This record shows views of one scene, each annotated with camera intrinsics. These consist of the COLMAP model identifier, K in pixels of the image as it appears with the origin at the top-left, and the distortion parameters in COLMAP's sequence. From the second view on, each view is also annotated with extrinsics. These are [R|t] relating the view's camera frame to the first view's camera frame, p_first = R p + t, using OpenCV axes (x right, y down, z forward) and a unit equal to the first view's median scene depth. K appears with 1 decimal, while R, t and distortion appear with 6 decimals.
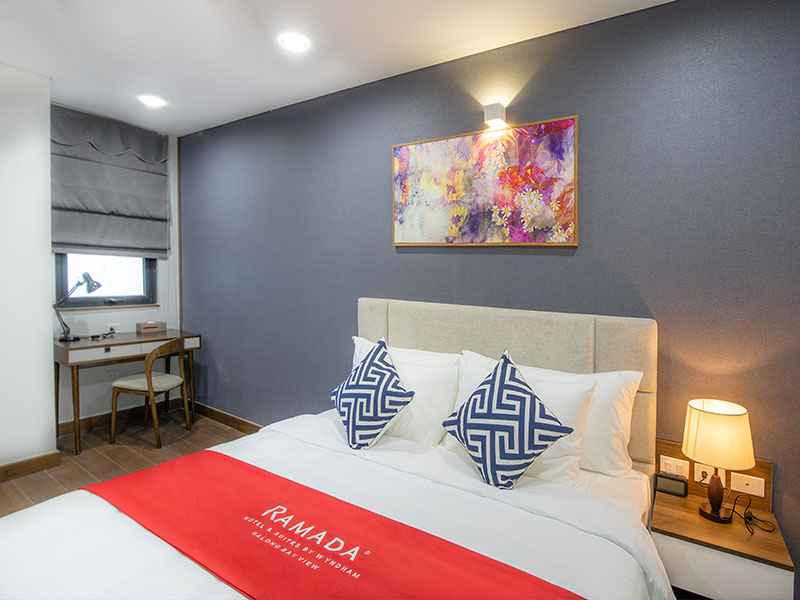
lens RADIAL K [[429.0, 0, 406.5], [0, 429.0, 292.4], [0, 0, 1]] dist [-0.009535, -0.000049]
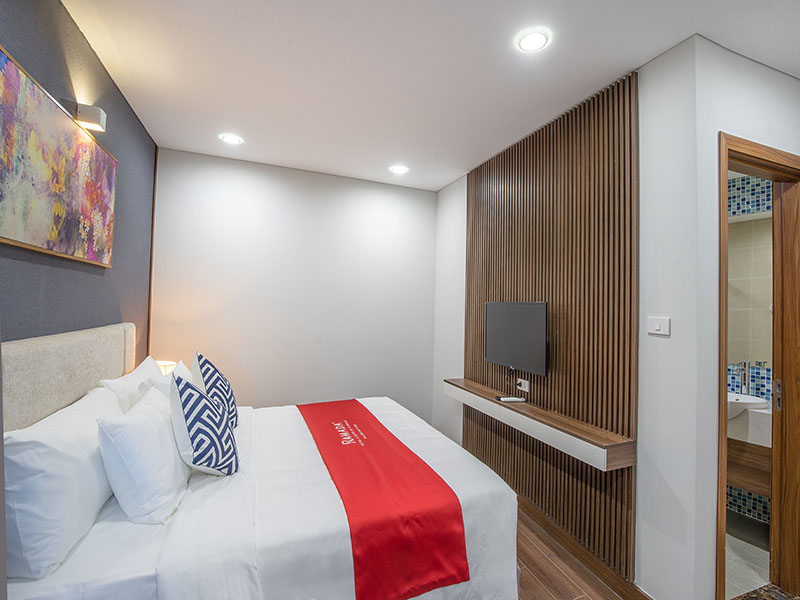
lens RADIAL K [[394.4, 0, 402.2], [0, 394.4, 306.6], [0, 0, 1]] dist [-0.012923, 0.001002]
pose [[-0.811094, -0.063602, 0.581448, -0.791468], [-0.034323, 0.997533, 0.061236, -0.083596], [-0.583908, 0.029711, -0.811276, 1.233023]]
